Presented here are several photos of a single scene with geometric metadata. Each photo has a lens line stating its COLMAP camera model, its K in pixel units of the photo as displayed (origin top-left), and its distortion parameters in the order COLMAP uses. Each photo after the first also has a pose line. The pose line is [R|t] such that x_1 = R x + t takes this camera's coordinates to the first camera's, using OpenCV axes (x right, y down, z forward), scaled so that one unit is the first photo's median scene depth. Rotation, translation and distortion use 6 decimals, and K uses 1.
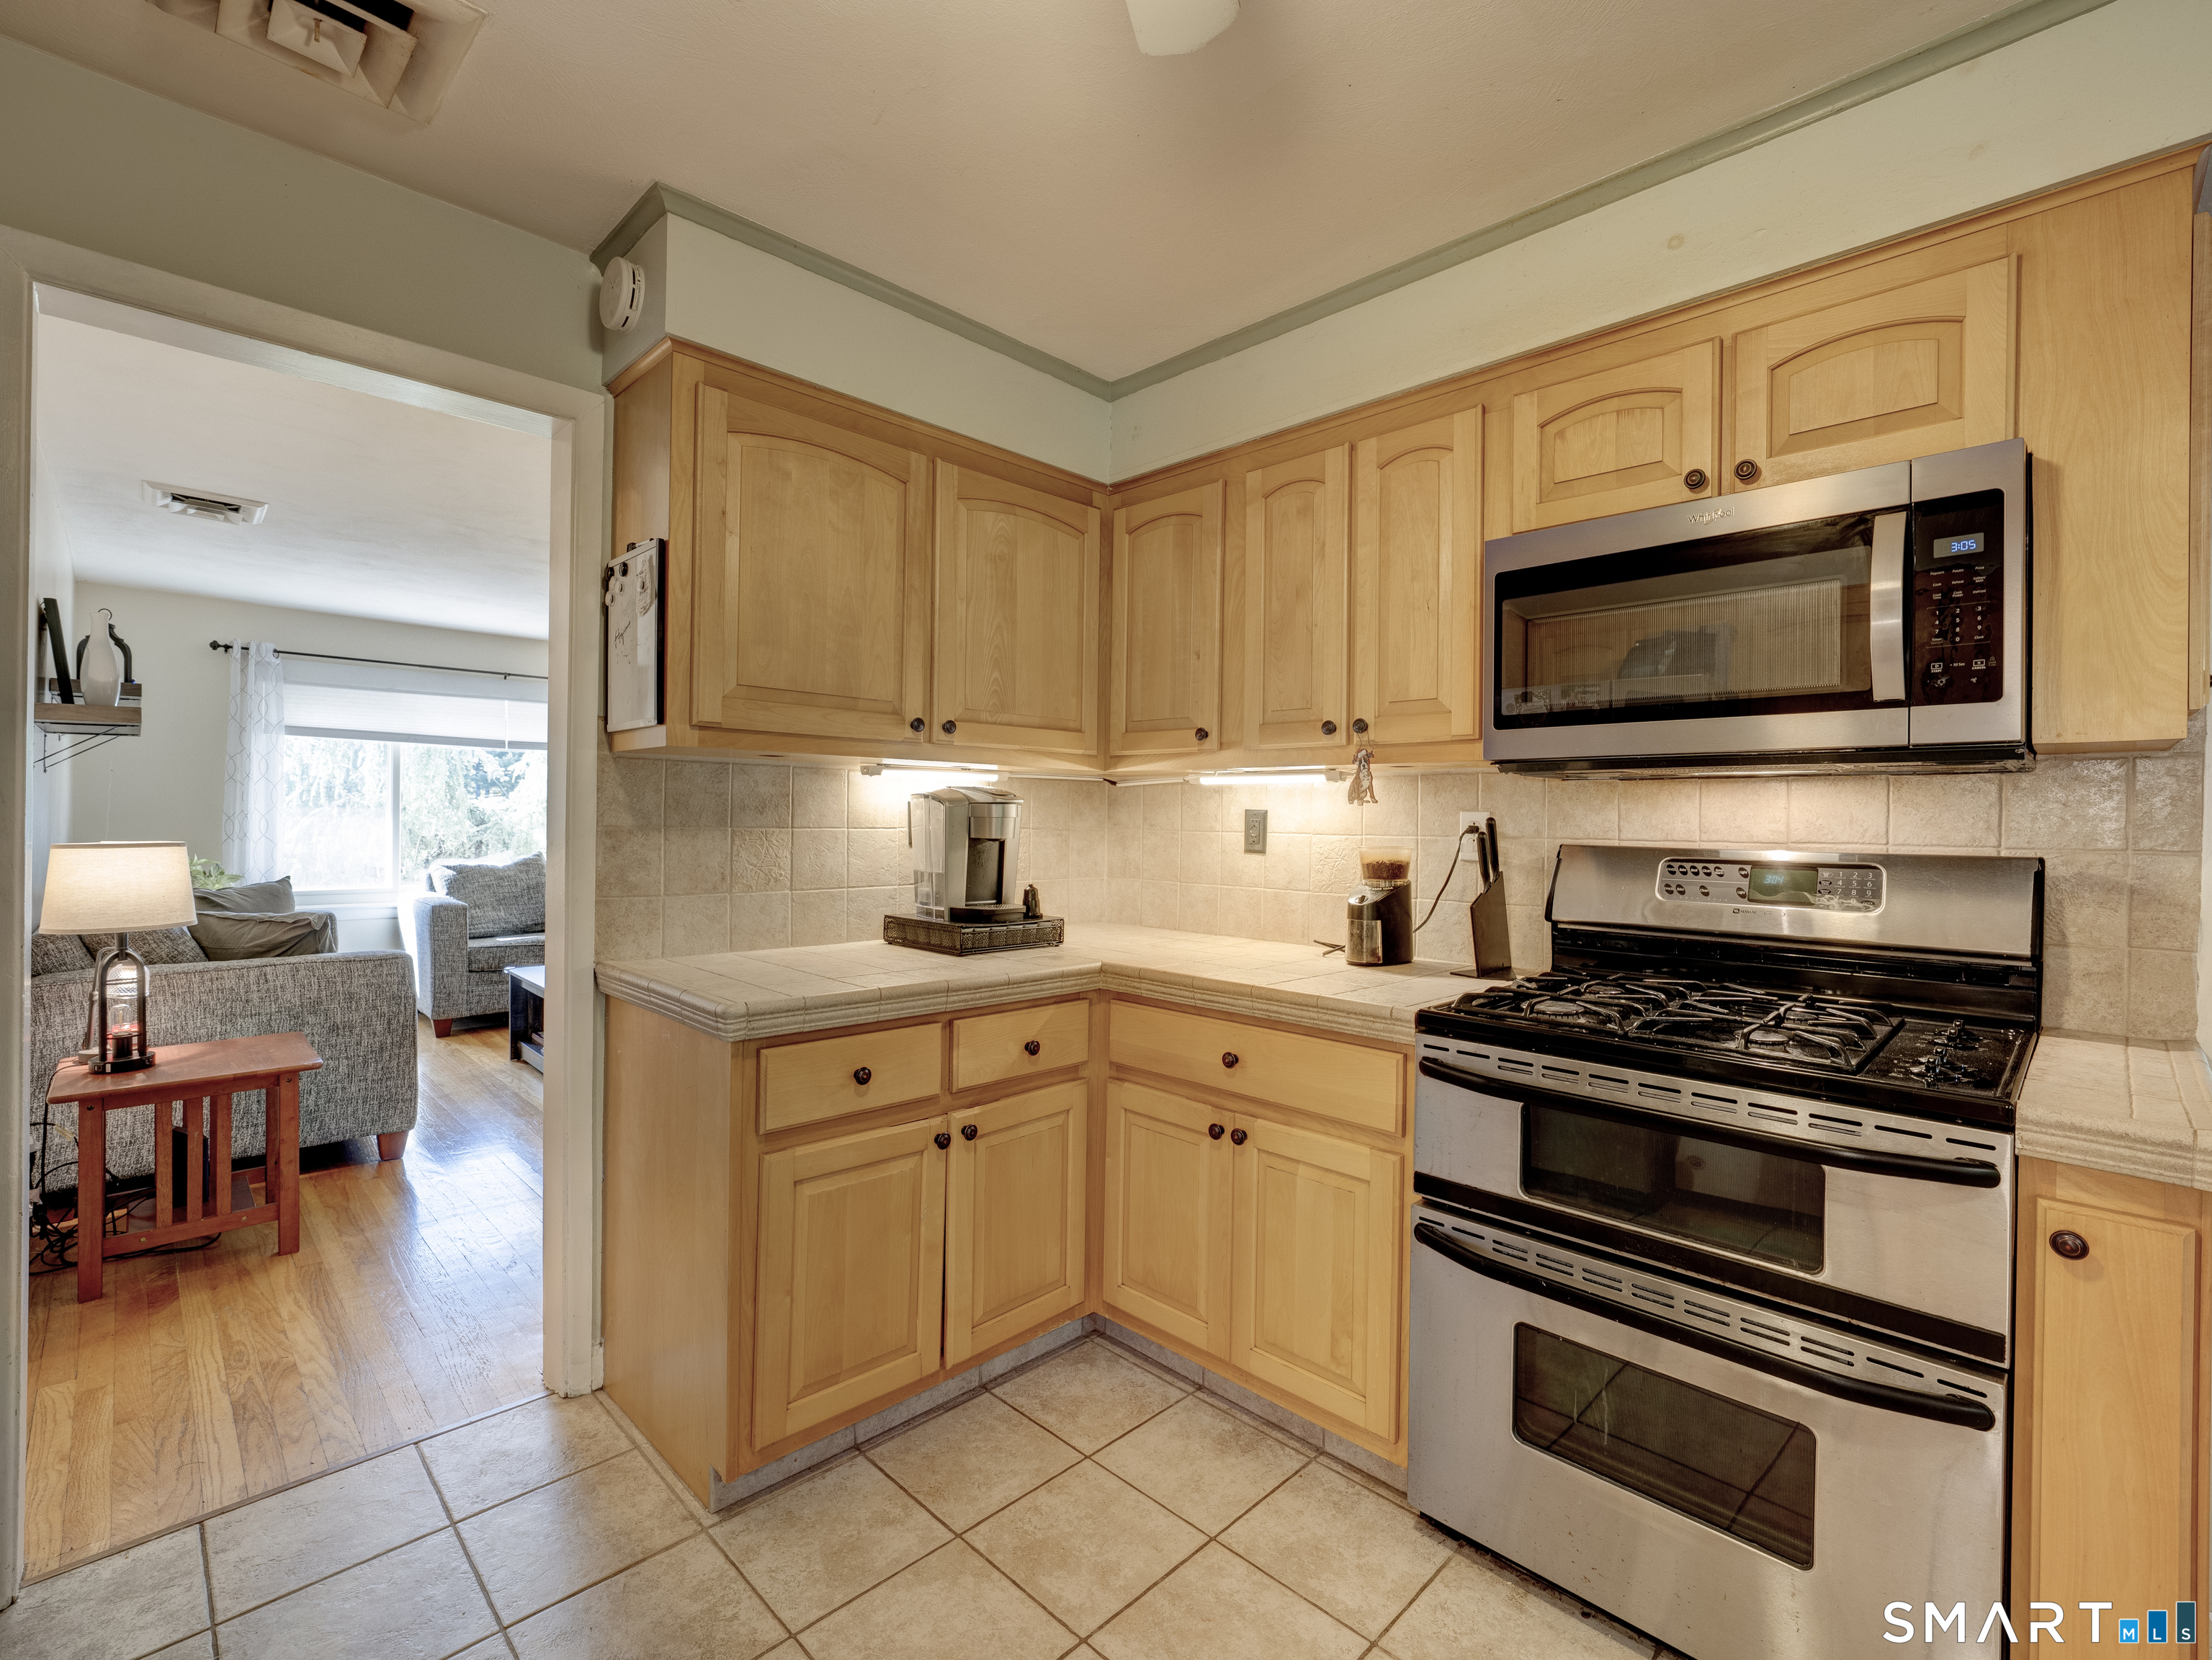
lens RADIAL K [[1007.8, 0, 1108.2], [0, 1007.8, 826.7], [0, 0, 1]] dist [0.000125, 0.000162]
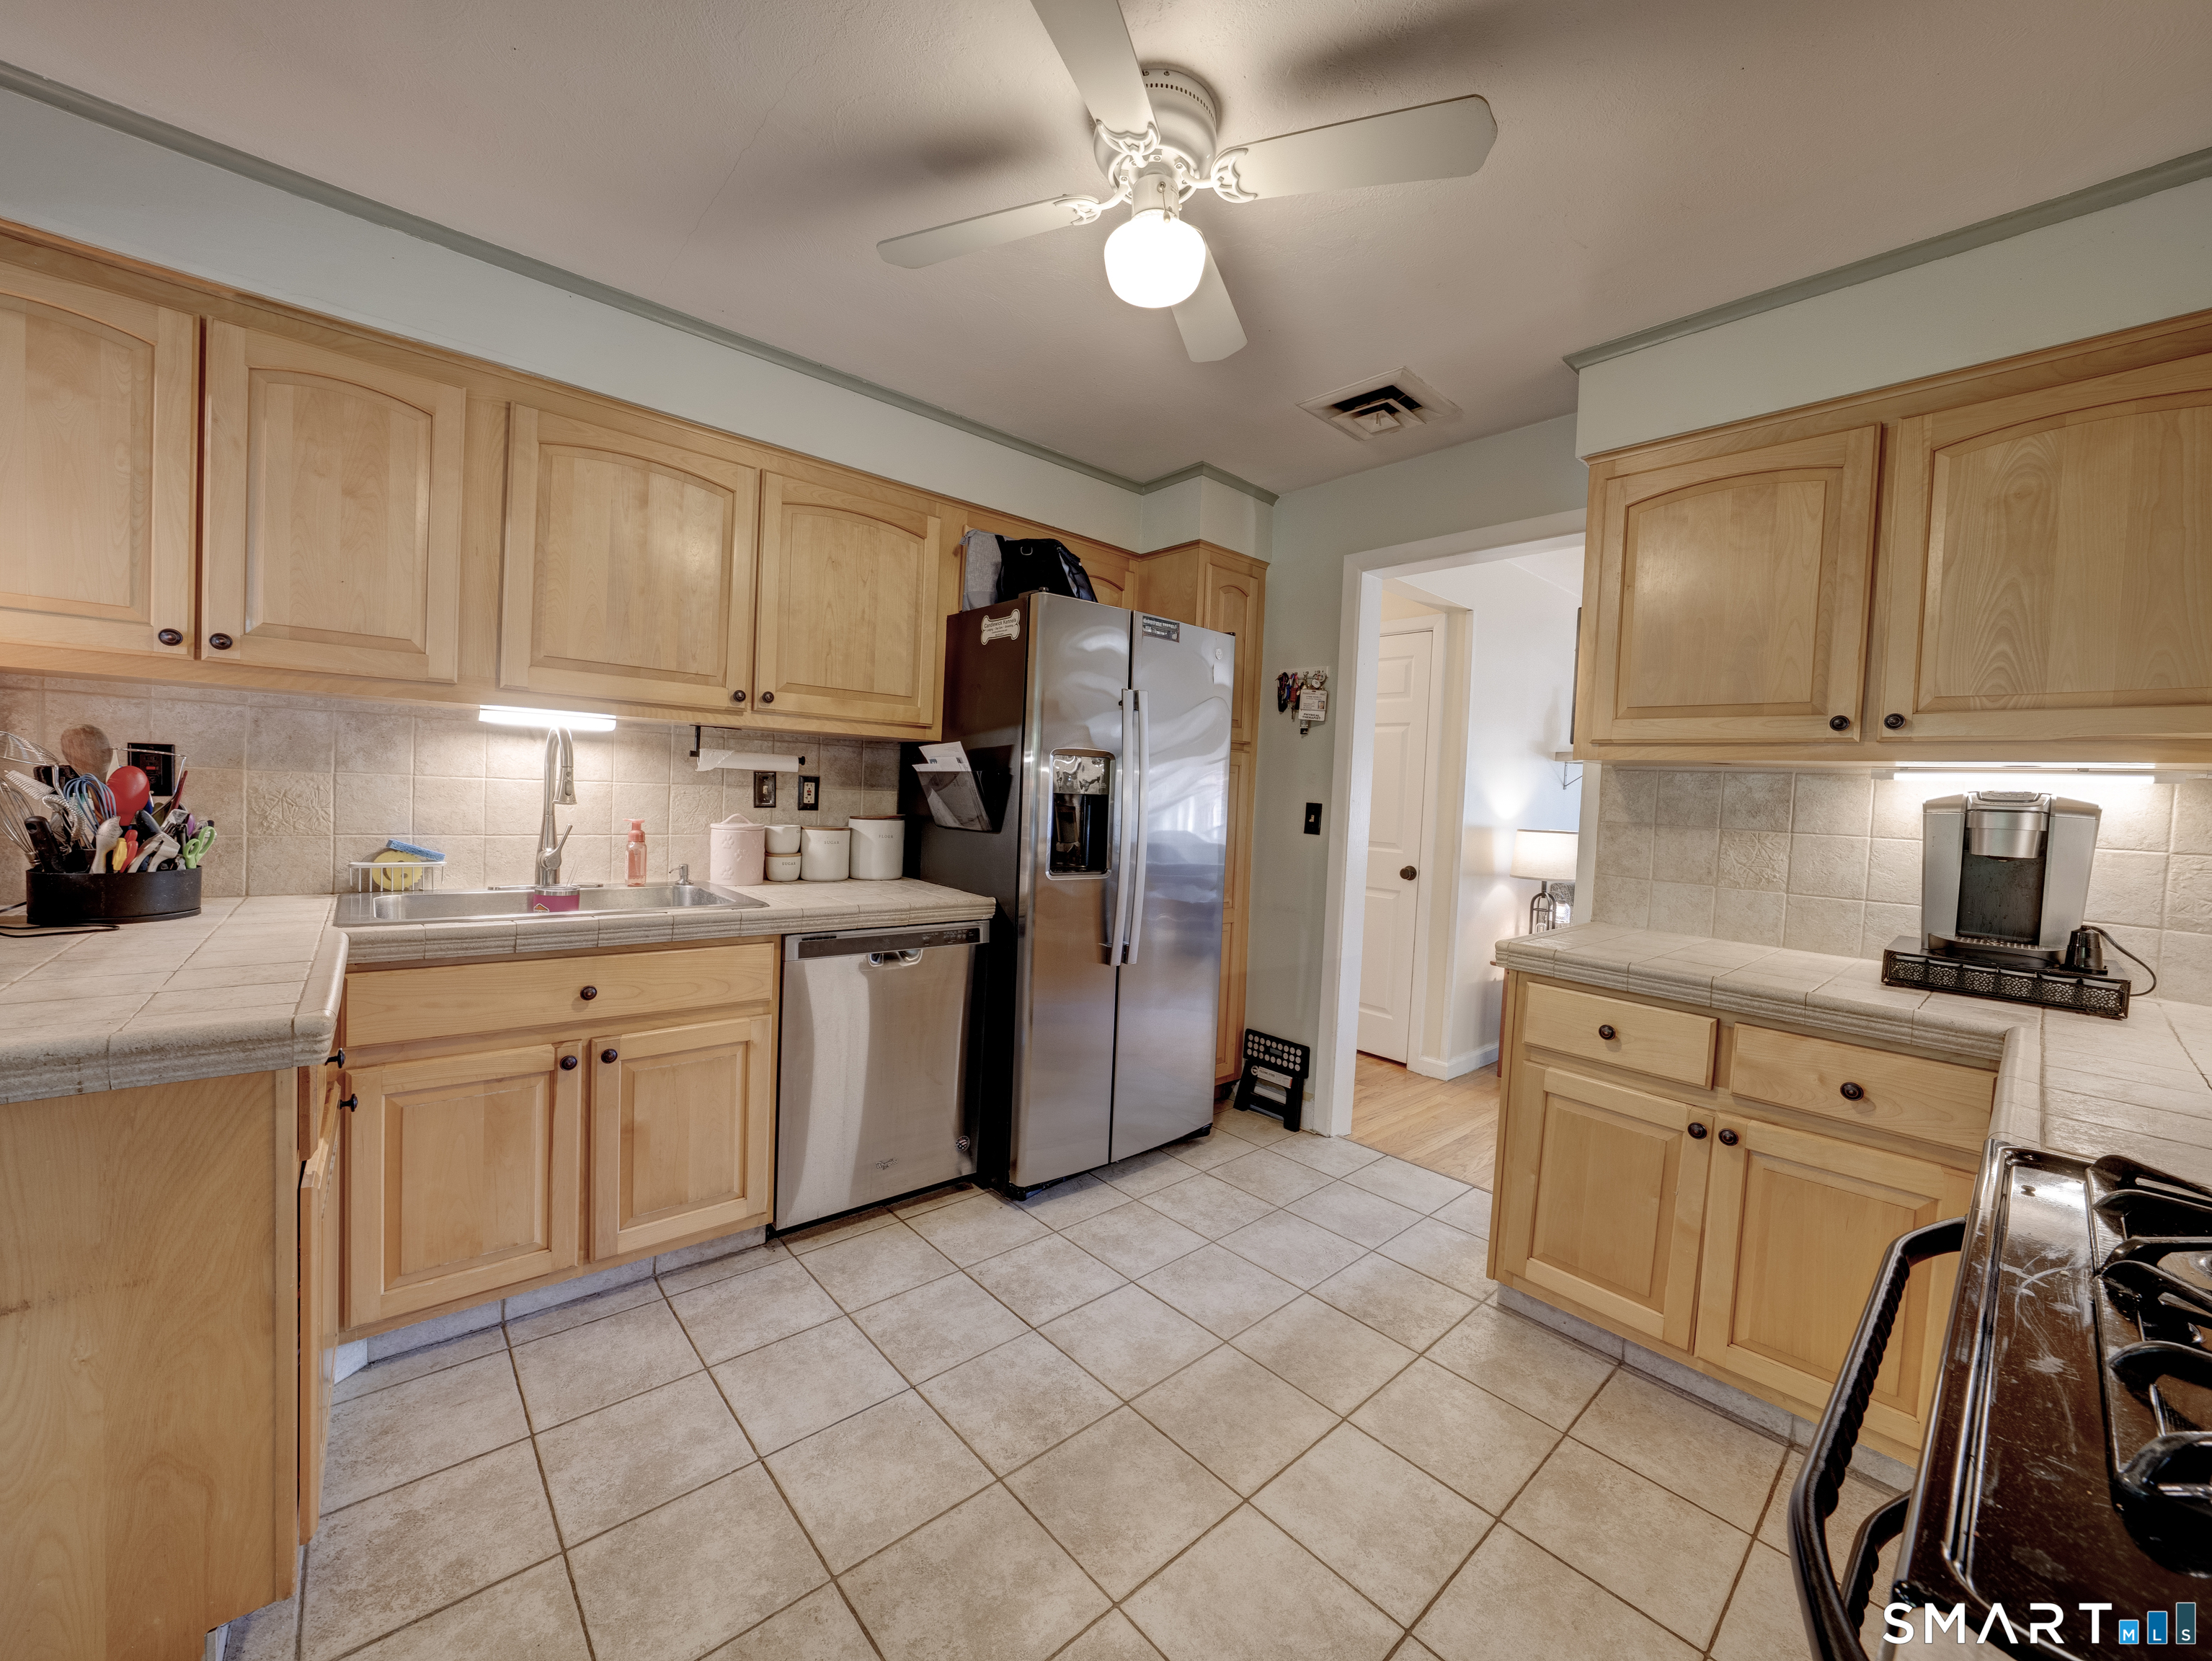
lens RADIAL K [[860.6, 0, 1109.0], [0, 860.6, 824.0], [0, 0, 1]] dist [-0.002035, 0.000191]
pose [[-0.041990, 0.025731, -0.998787, 0.639375], [-0.053751, 0.998162, 0.027975, 0.005795], [0.997671, 0.054861, -0.040529, 0.366574]]
